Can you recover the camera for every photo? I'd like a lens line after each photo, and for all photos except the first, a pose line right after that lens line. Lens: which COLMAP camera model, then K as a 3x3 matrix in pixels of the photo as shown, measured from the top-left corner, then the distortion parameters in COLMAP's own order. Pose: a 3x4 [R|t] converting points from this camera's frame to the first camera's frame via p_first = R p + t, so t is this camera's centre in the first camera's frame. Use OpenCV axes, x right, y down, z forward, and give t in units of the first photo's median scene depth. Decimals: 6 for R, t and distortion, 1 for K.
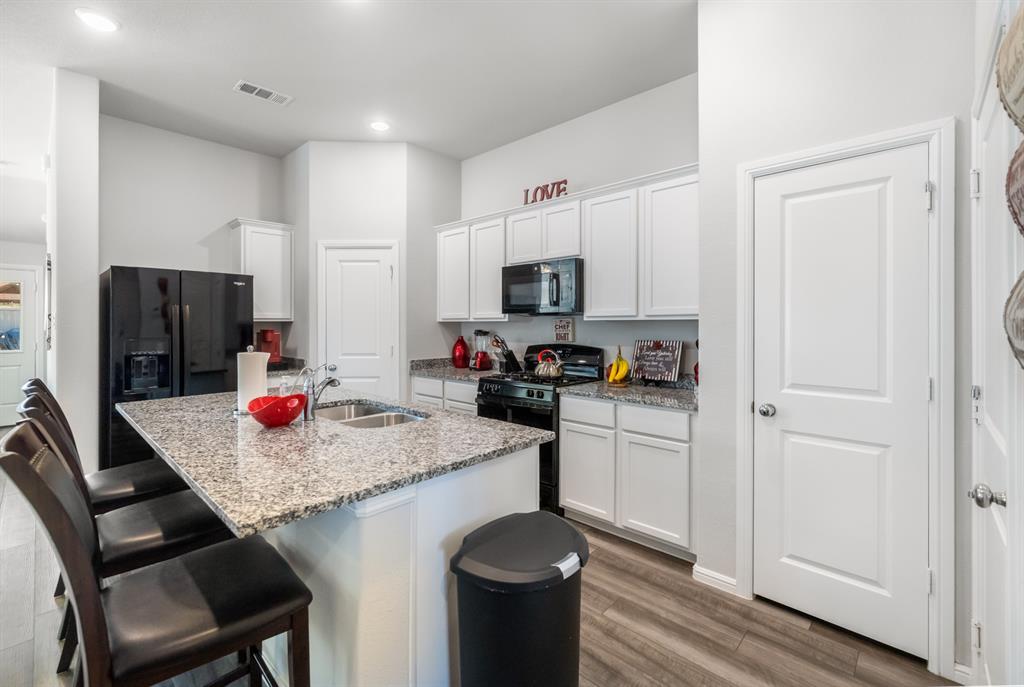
lens RADIAL K [[441.5, 0, 502.6], [0, 441.5, 318.0], [0, 0, 1]] dist [0.003379, 0.000056]
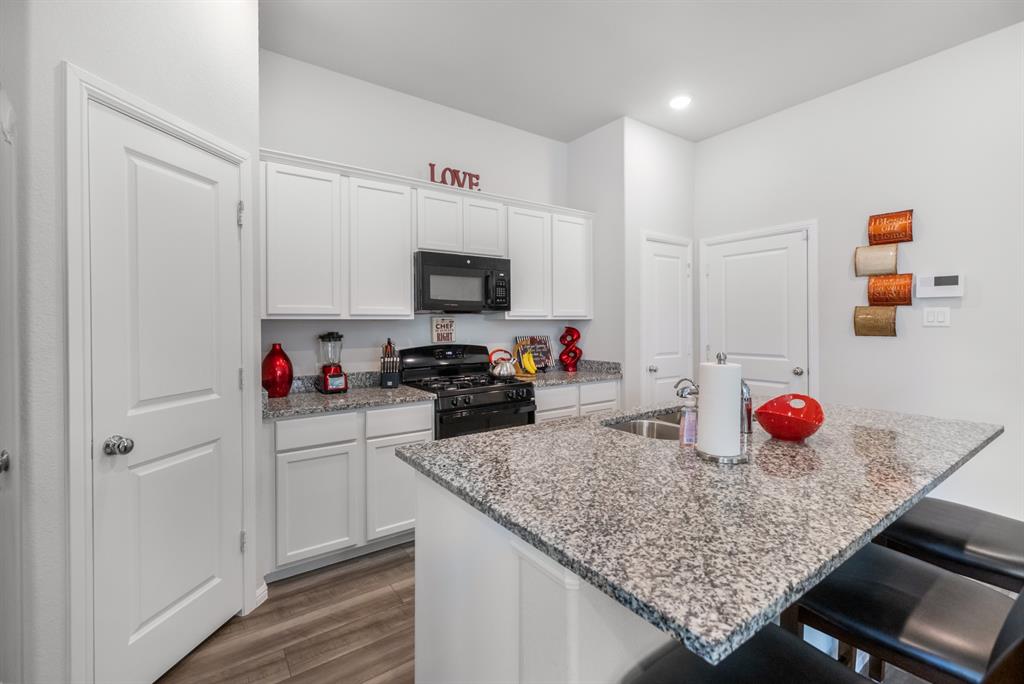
lens RADIAL K [[441.5, 0, 491.3], [0, 441.5, 322.8], [0, 0, 1]] dist [0.003379, 0.000056]
pose [[0.214485, 0.003695, 0.976720, -0.774566], [-0.008501, 0.999962, -0.001916, 0.014416], [-0.976690, -0.007893, 0.214508, 0.732506]]
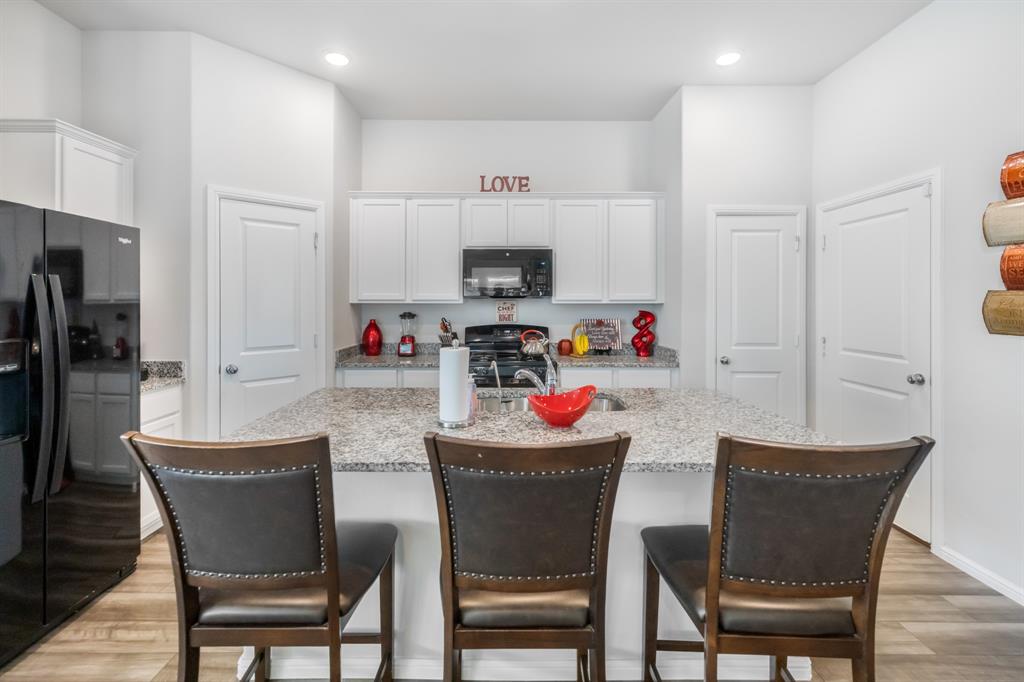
lens RADIAL K [[441.5, 0, 497.1], [0, 441.5, 298.1], [0, 0, 1]] dist [0.003379, 0.000056]
pose [[0.726780, 0.006667, 0.686838, -0.652552], [-0.011928, 0.999925, 0.002916, -0.009094], [-0.686767, -0.010312, 0.726805, 0.232291]]
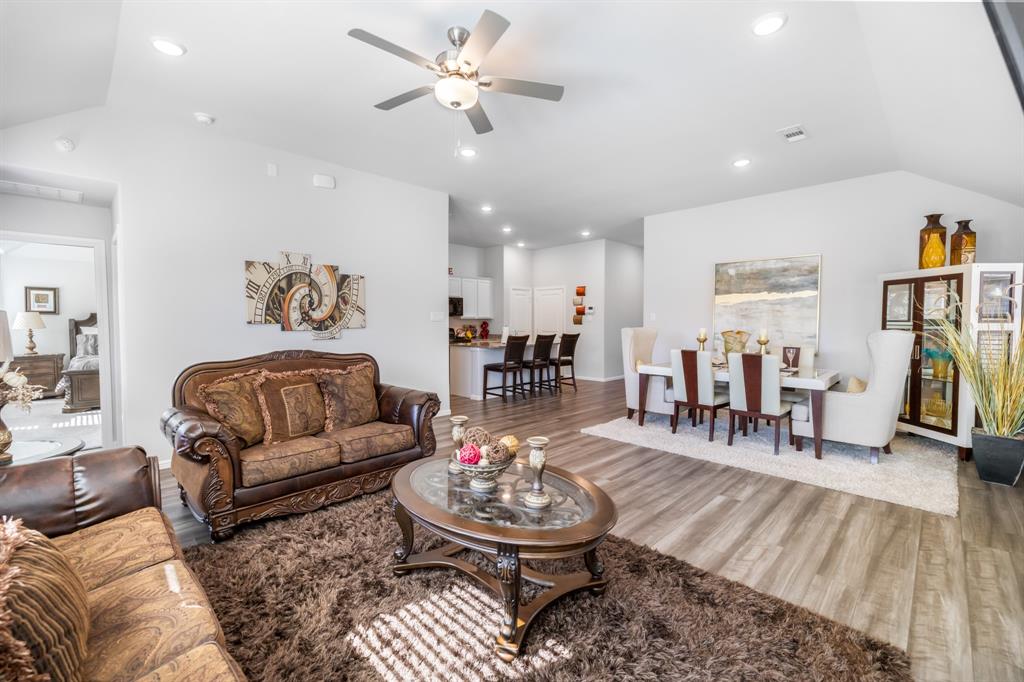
lens RADIAL K [[441.5, 0, 503.2], [0, 441.5, 340.1], [0, 0, 1]] dist [0.003379, 0.000056]
pose [[0.019843, -0.040737, 0.998973, -2.570136], [-0.010957, 0.999101, 0.040959, 0.022898], [-0.999743, -0.011758, 0.019379, 0.594403]]
